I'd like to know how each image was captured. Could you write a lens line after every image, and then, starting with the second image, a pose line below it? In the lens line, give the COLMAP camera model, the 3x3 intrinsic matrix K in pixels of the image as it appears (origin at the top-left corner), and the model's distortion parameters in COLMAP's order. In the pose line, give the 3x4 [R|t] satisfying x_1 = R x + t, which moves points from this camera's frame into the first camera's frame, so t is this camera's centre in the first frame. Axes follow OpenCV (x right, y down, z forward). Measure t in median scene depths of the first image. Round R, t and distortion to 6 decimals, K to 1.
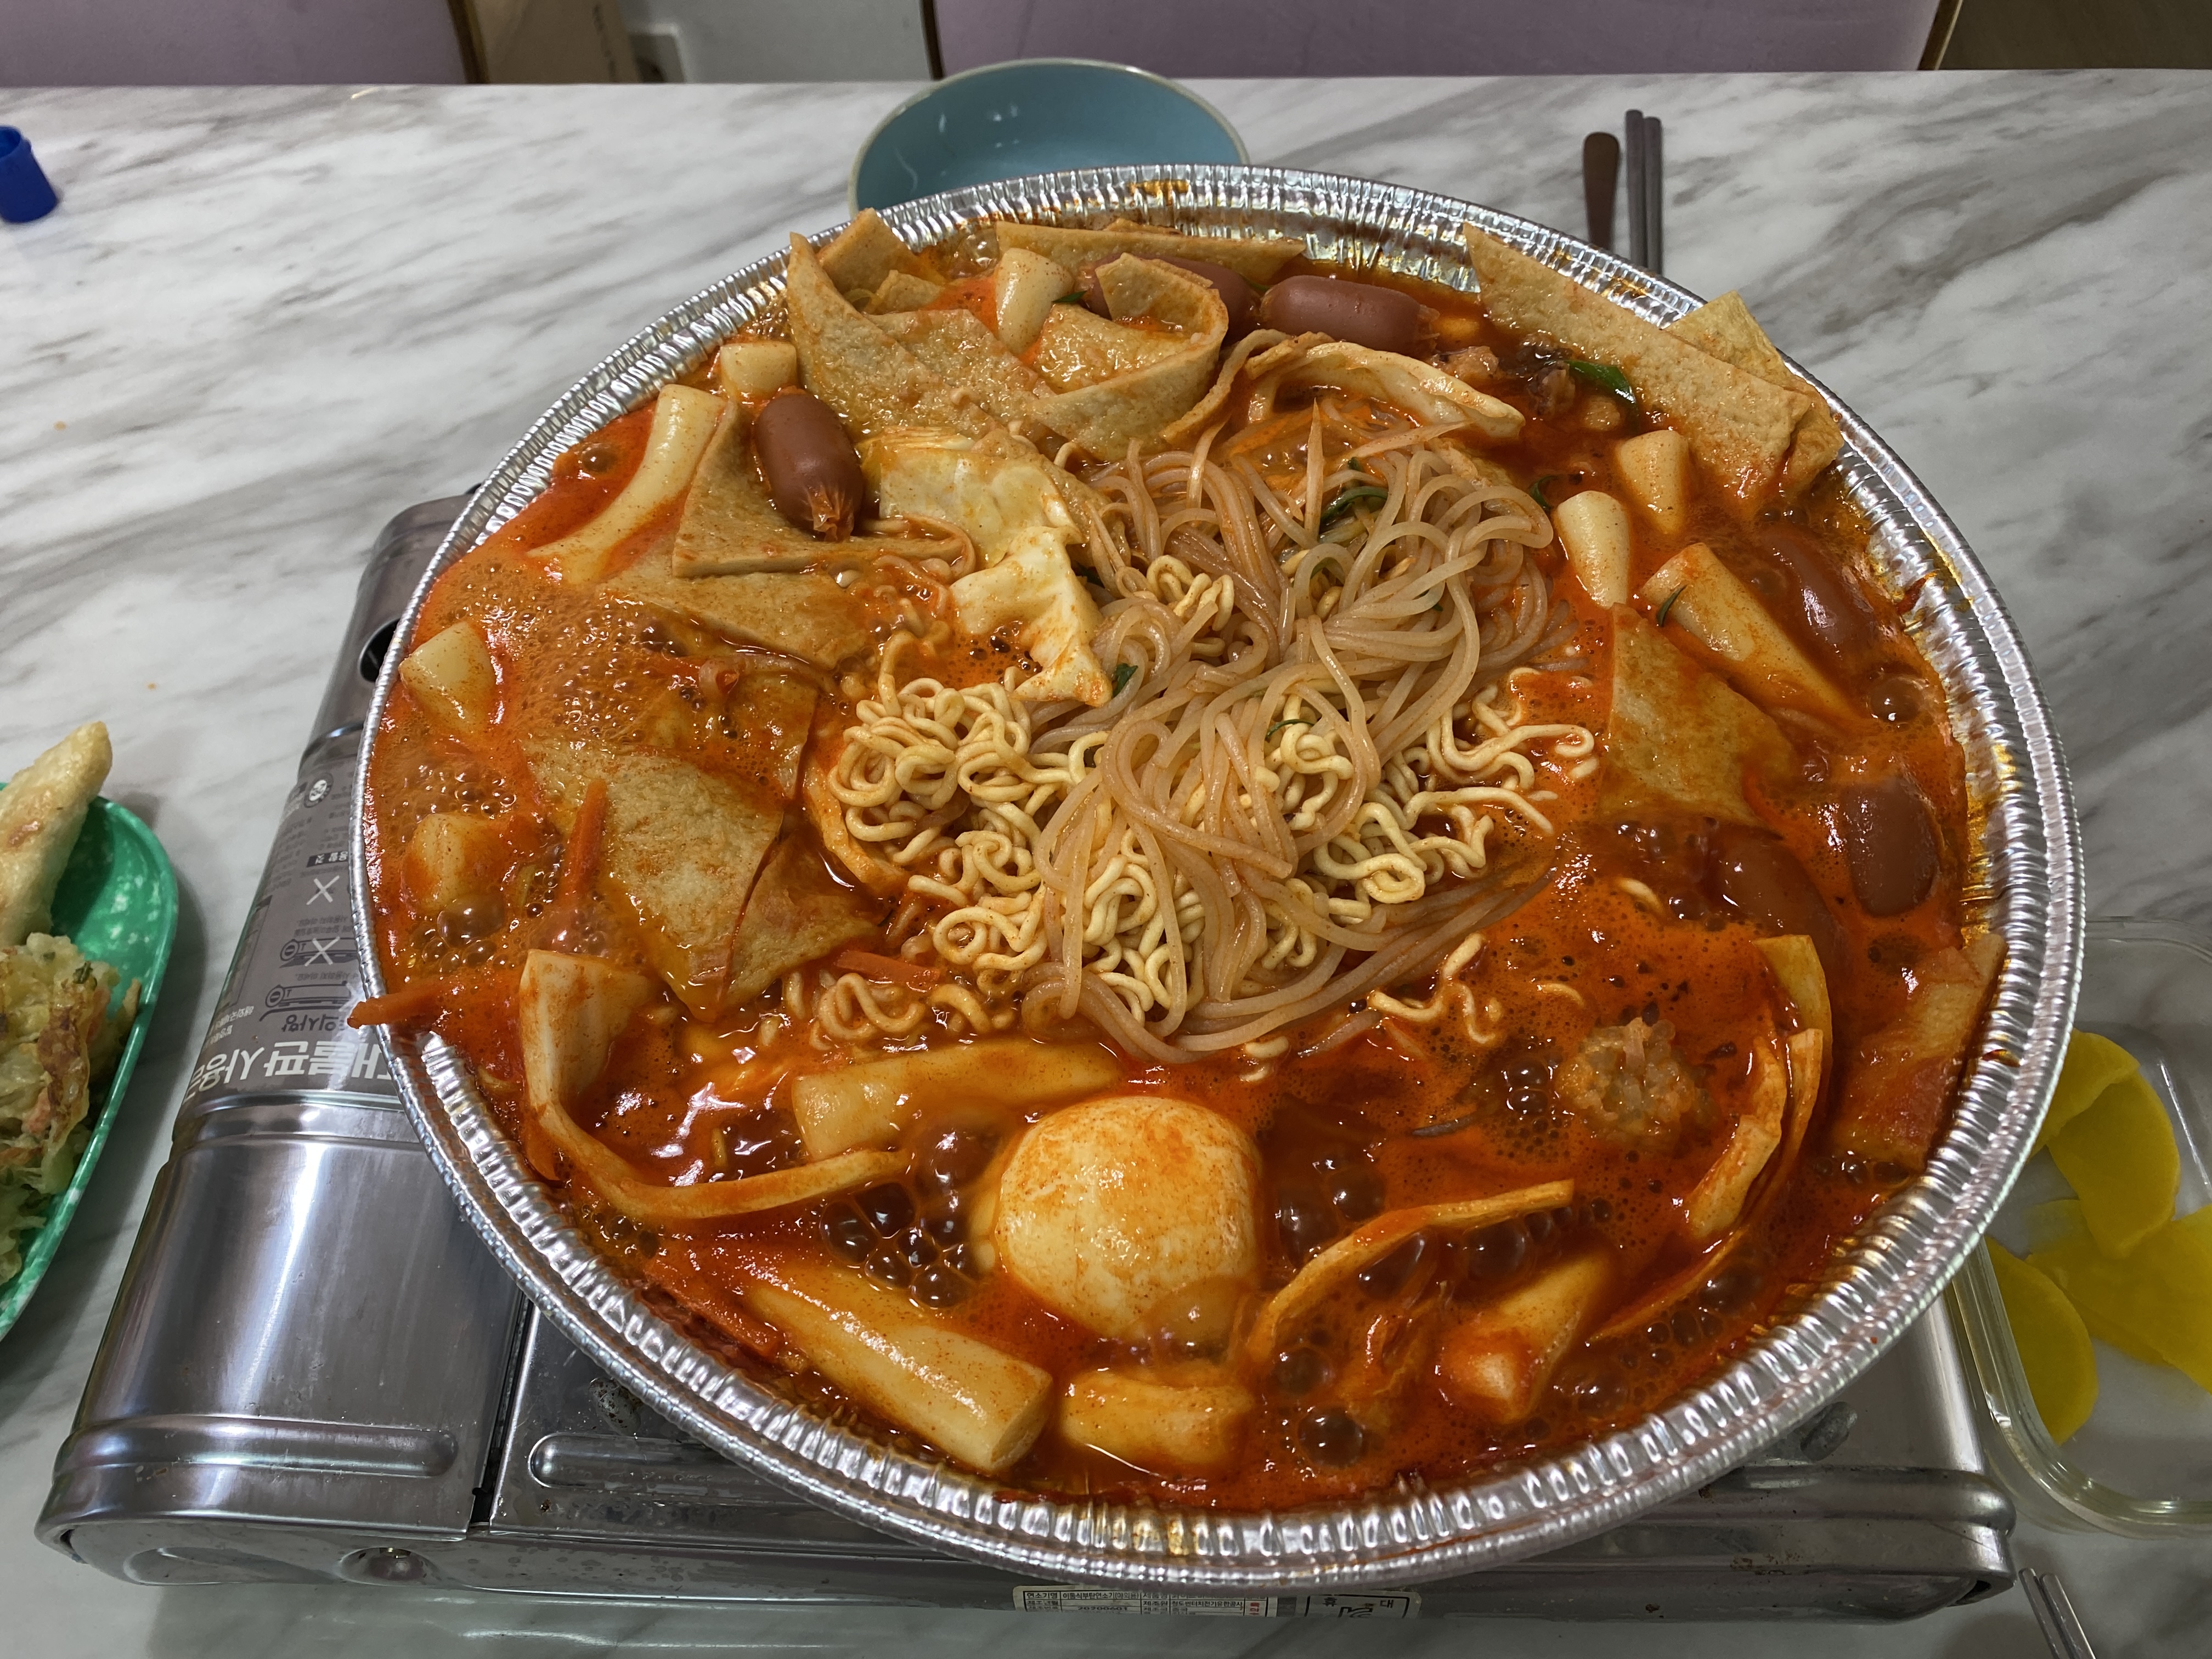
lens RADIAL K [[1826.0, 0, 1106.0], [0, 1826.0, 829.5], [0, 0, 1]] dist [0.104306, -0.116563]
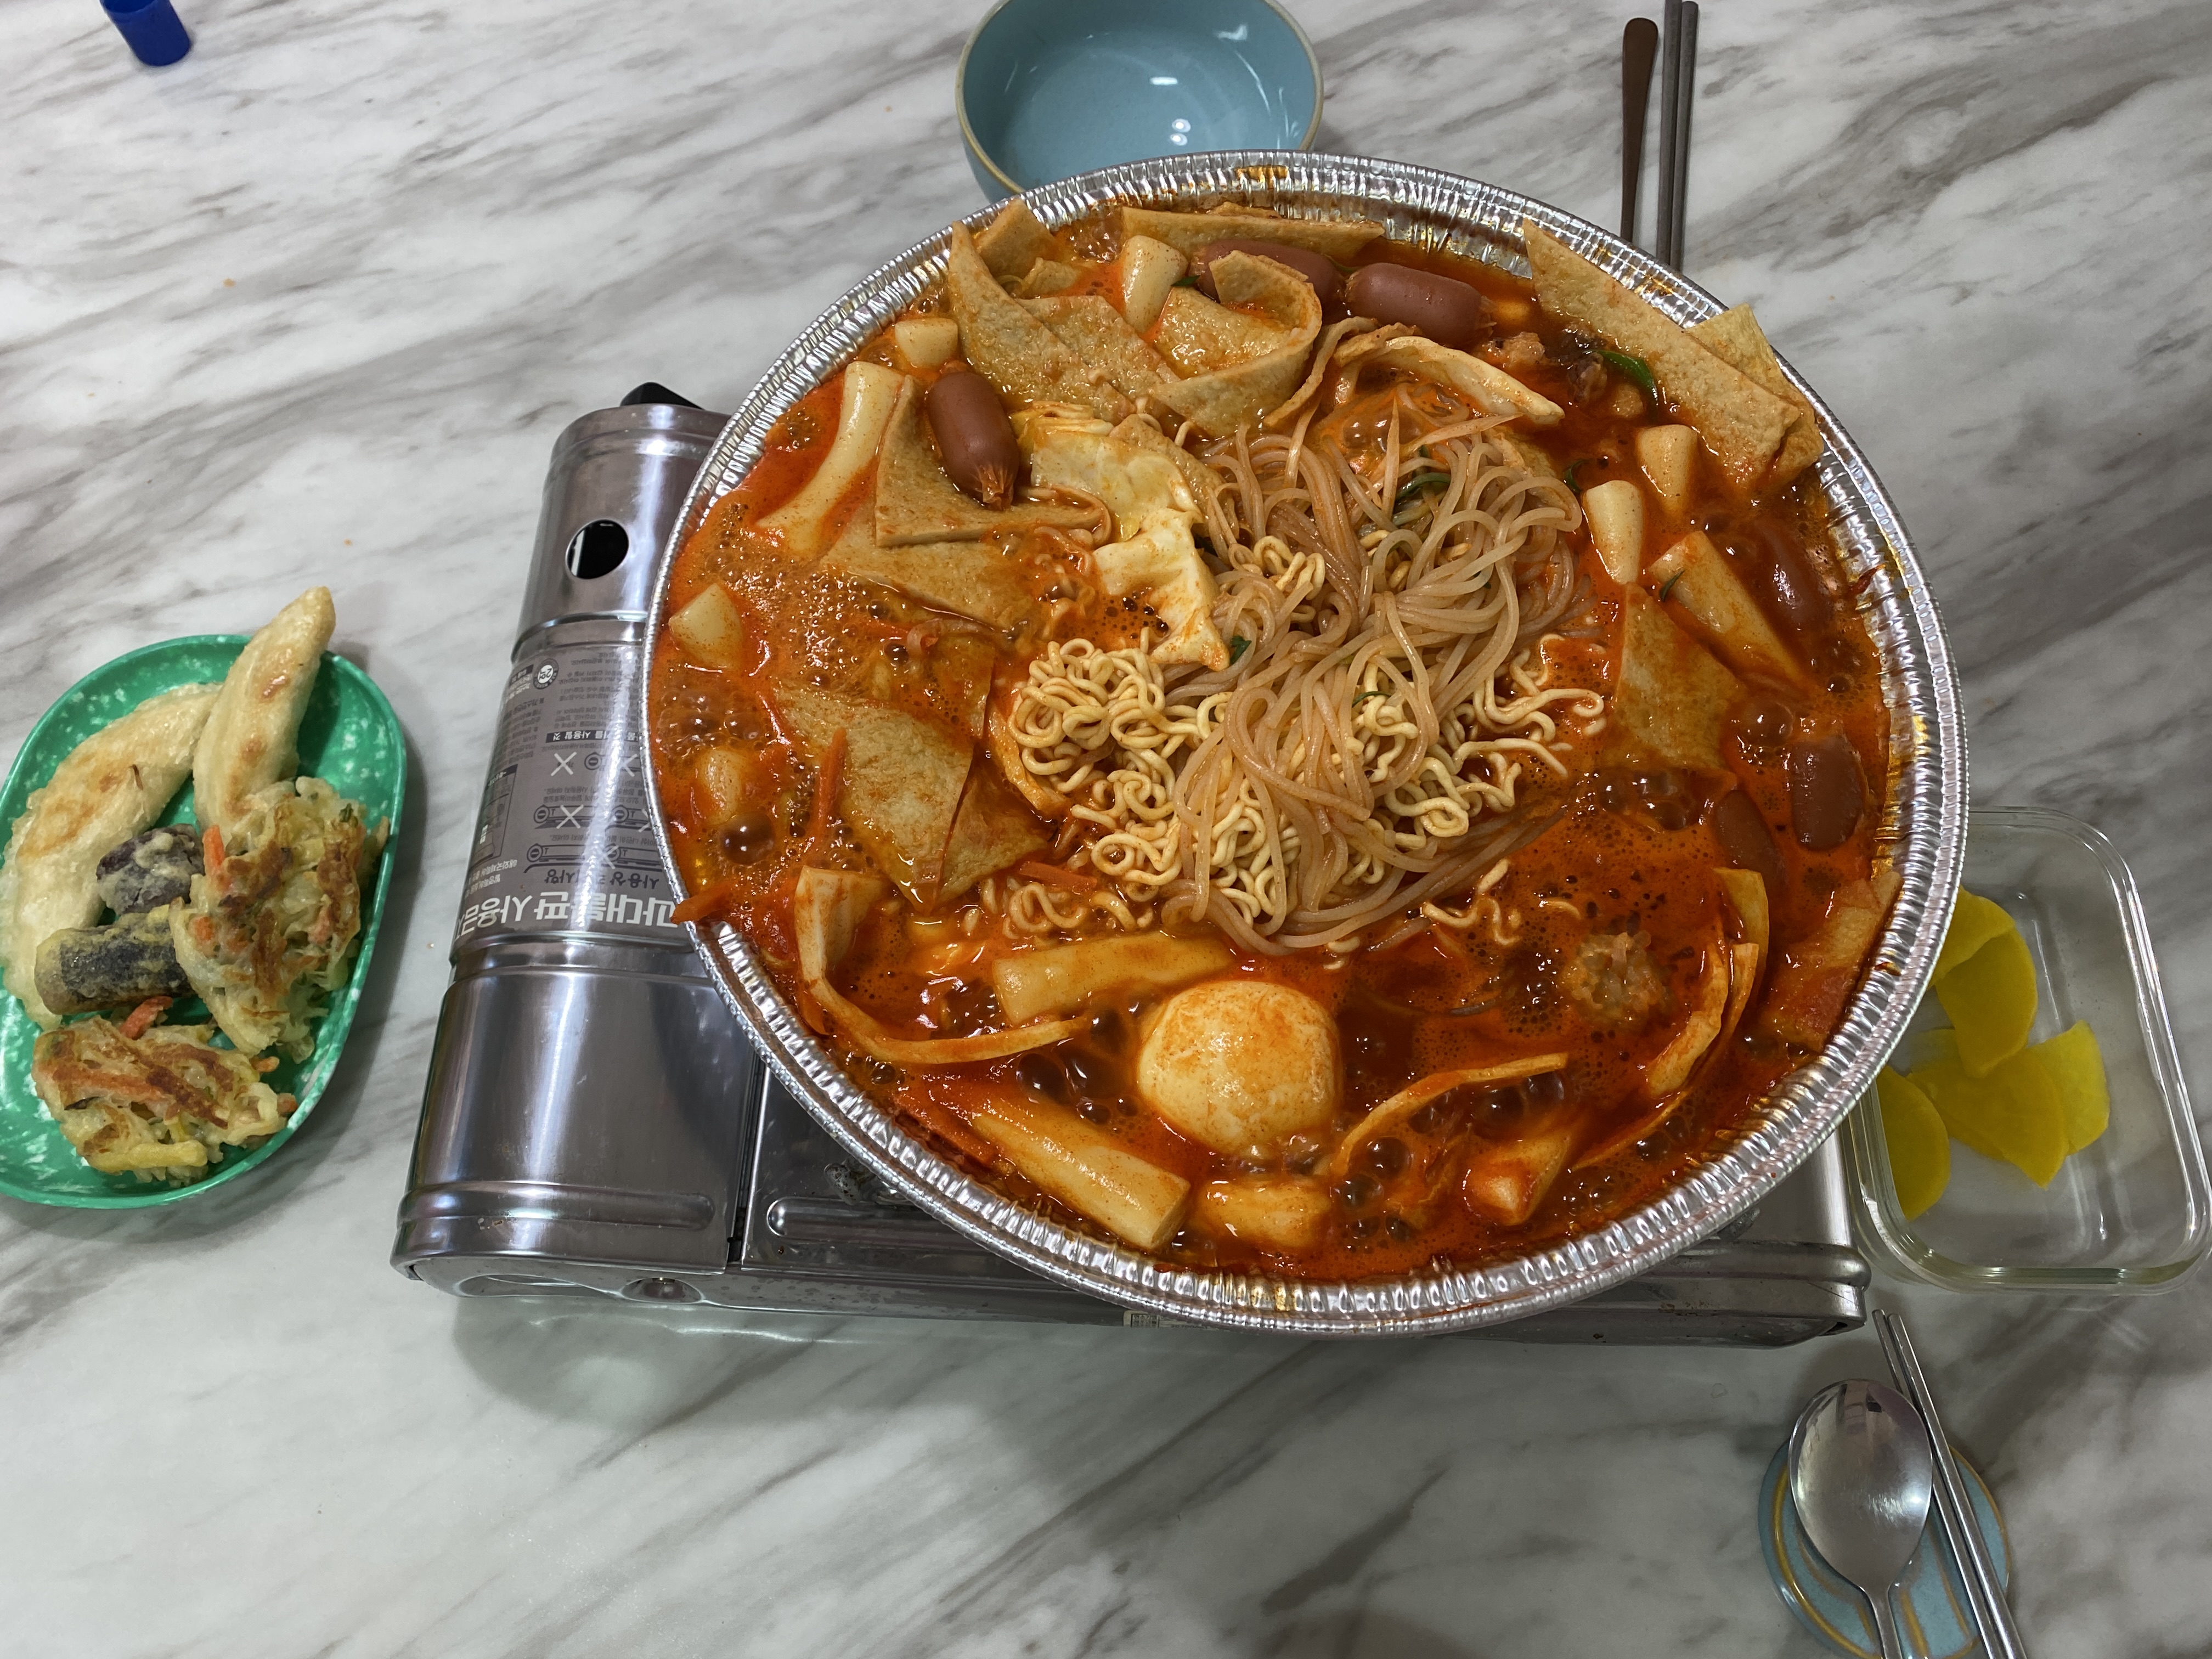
lens RADIAL K [[1818.2, 0, 1109.9], [0, 1818.2, 862.6], [0, 0, 1]] dist [0.113503, -0.110585]
pose [[0.999483, 0.023538, 0.021886, -0.098337], [-0.026994, 0.984354, 0.174124, -0.145115], [-0.017445, -0.174625, 0.984481, -0.255081]]
